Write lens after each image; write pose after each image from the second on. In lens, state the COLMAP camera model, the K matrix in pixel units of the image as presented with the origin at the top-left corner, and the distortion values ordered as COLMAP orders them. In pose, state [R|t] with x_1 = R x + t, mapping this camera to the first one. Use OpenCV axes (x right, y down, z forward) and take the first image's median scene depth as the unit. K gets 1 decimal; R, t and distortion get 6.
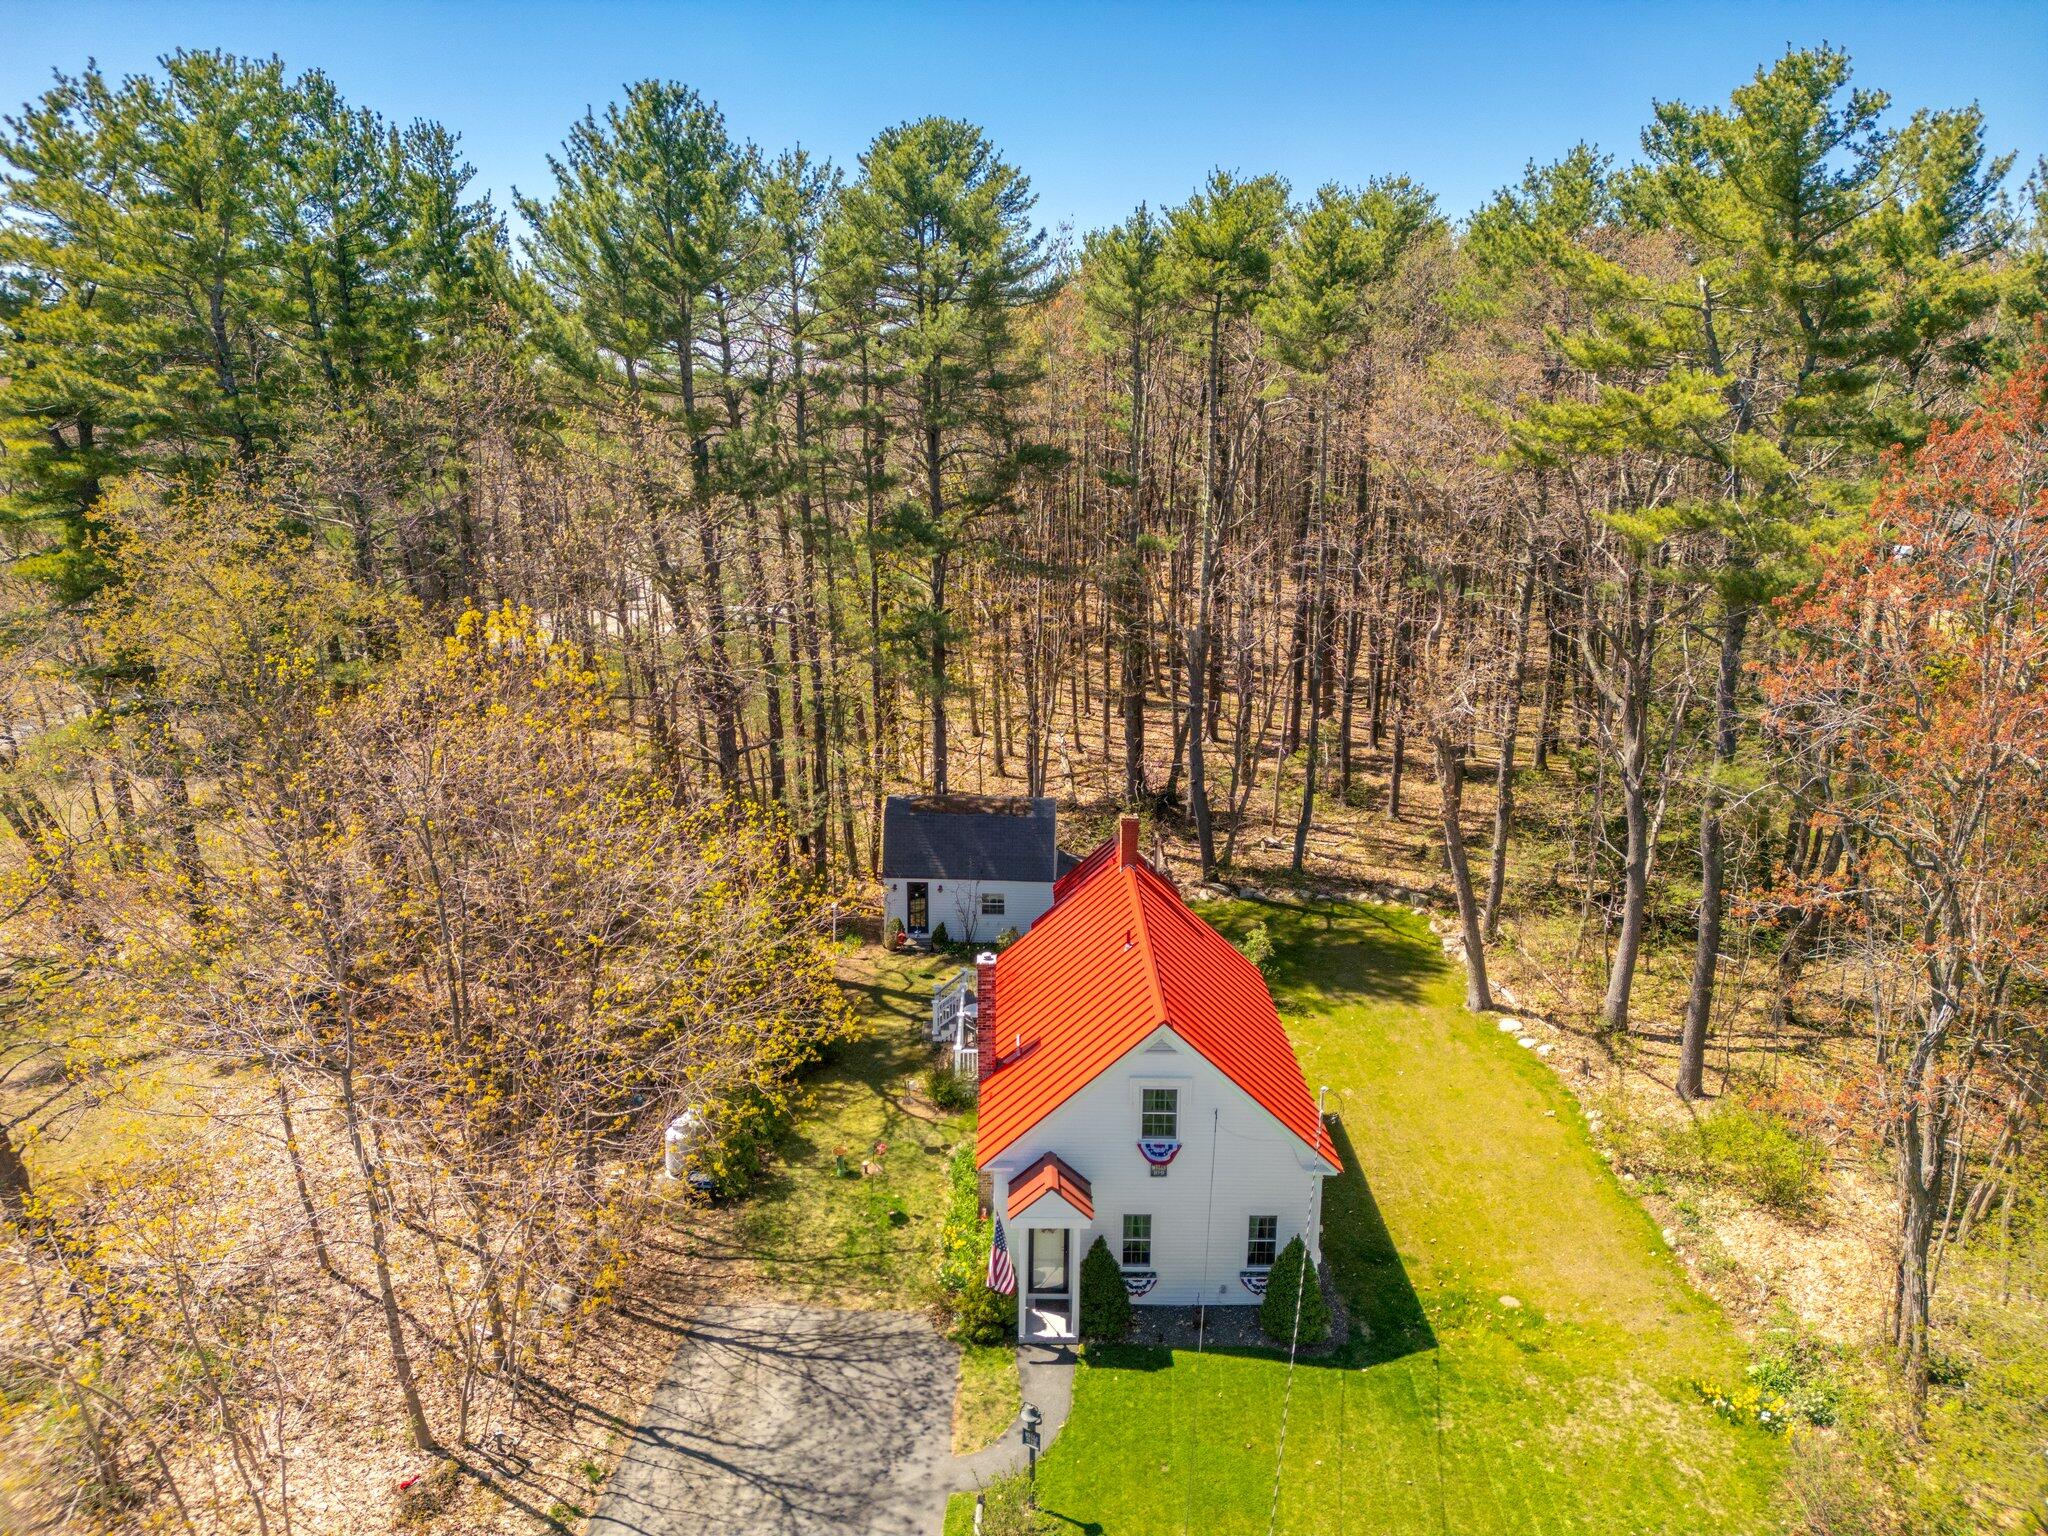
lens RADIAL K [[1421.9, 0, 1024.0], [0, 1421.9, 768.0], [0, 0, 1]] dist [0.040419, -0.005209]
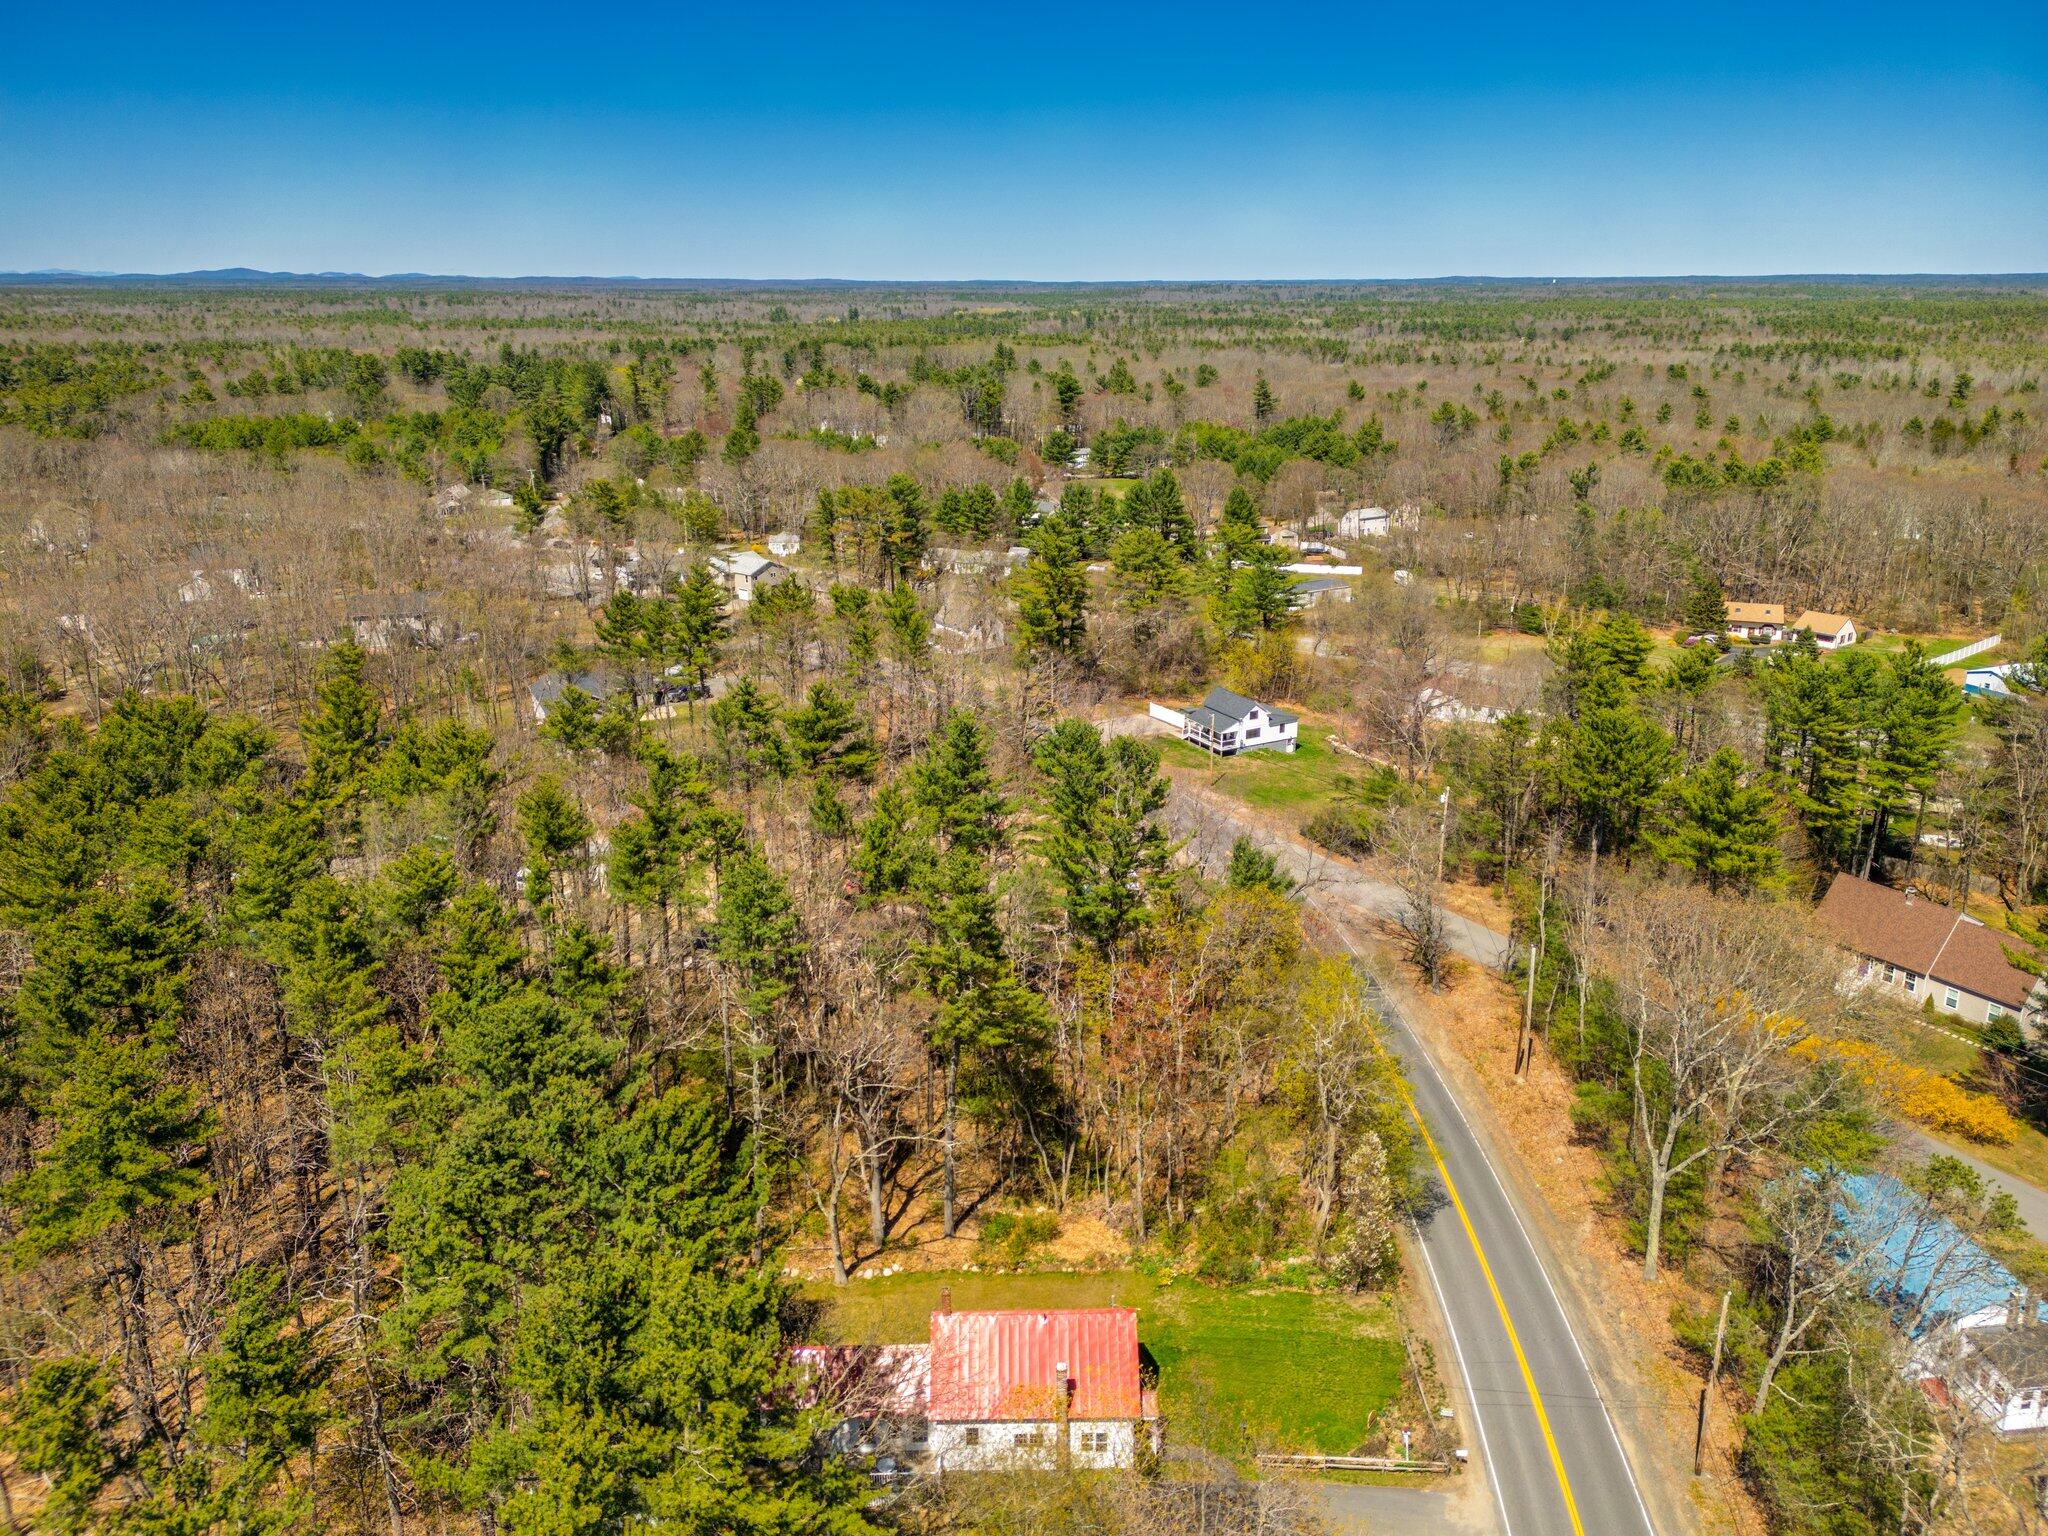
lens RADIAL K [[1421.9, 0, 1024.0], [0, 1421.9, 768.0], [0, 0, 1]] dist [0.040419, -0.005209]
pose [[-0.005099, -0.330667, 0.943734, -1.824506], [0.257218, 0.911558, 0.320783, -1.459284], [-0.966340, 0.244381, 0.080406, 0.663019]]
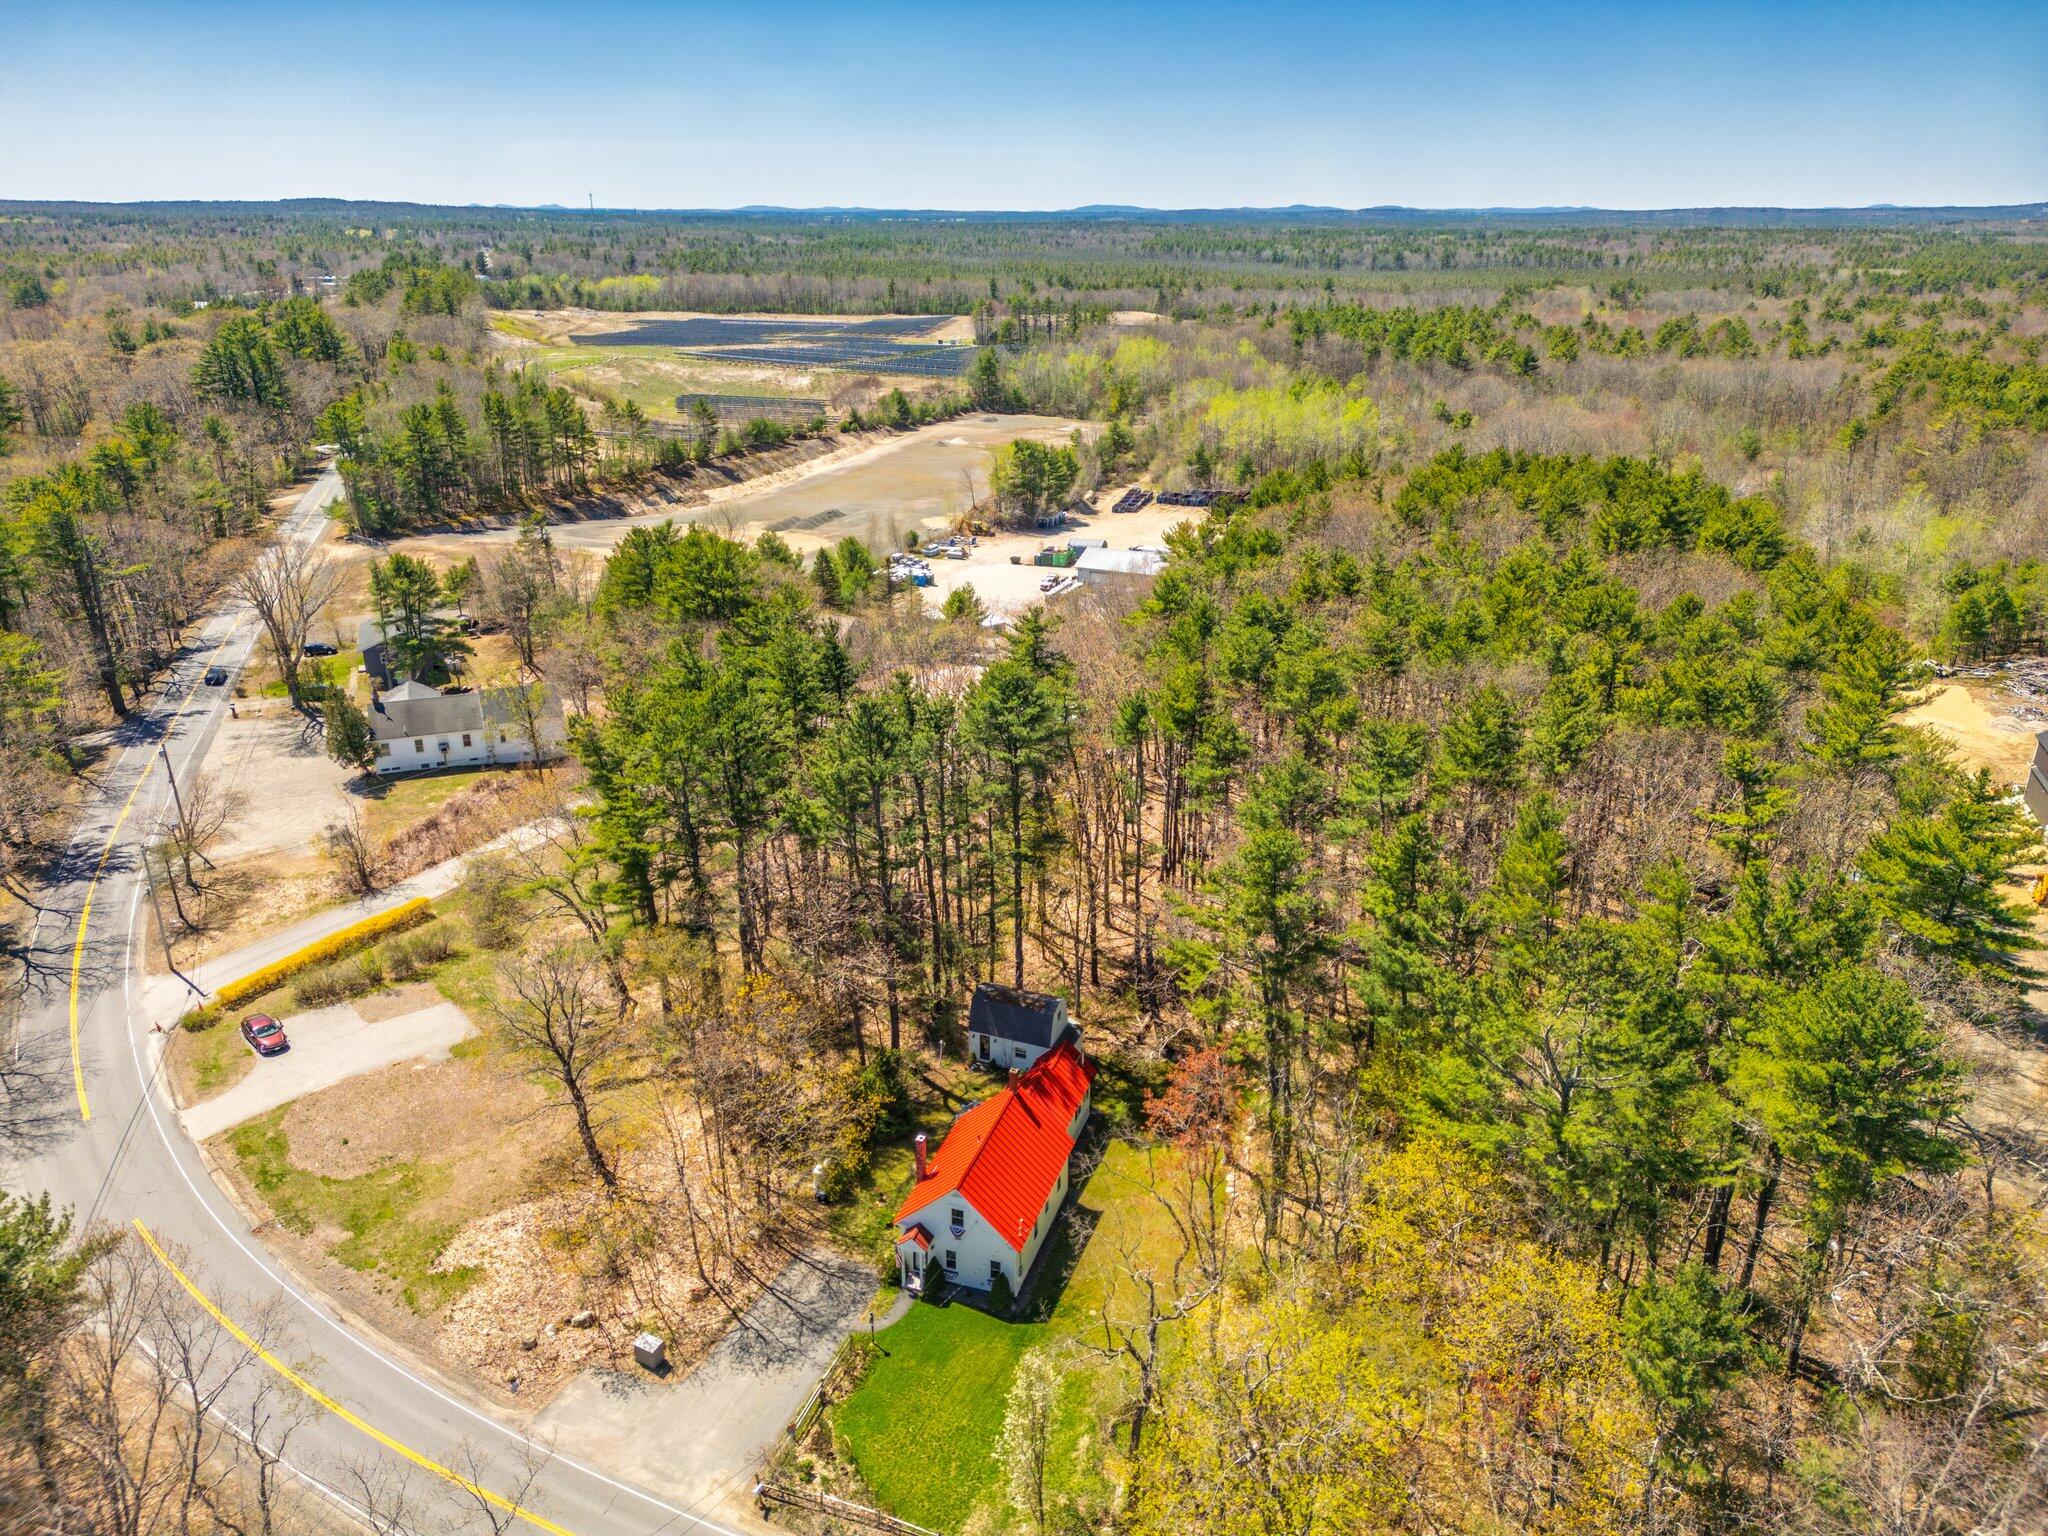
lens RADIAL K [[1421.9, 0, 1024.0], [0, 1421.9, 768.0], [0, 0, 1]] dist [0.040419, -0.005209]
pose [[0.948166, 0.114586, -0.296398, 0.838772], [-0.082823, 0.989598, 0.117628, -0.845580], [0.306793, -0.086983, 0.947793, -1.316737]]
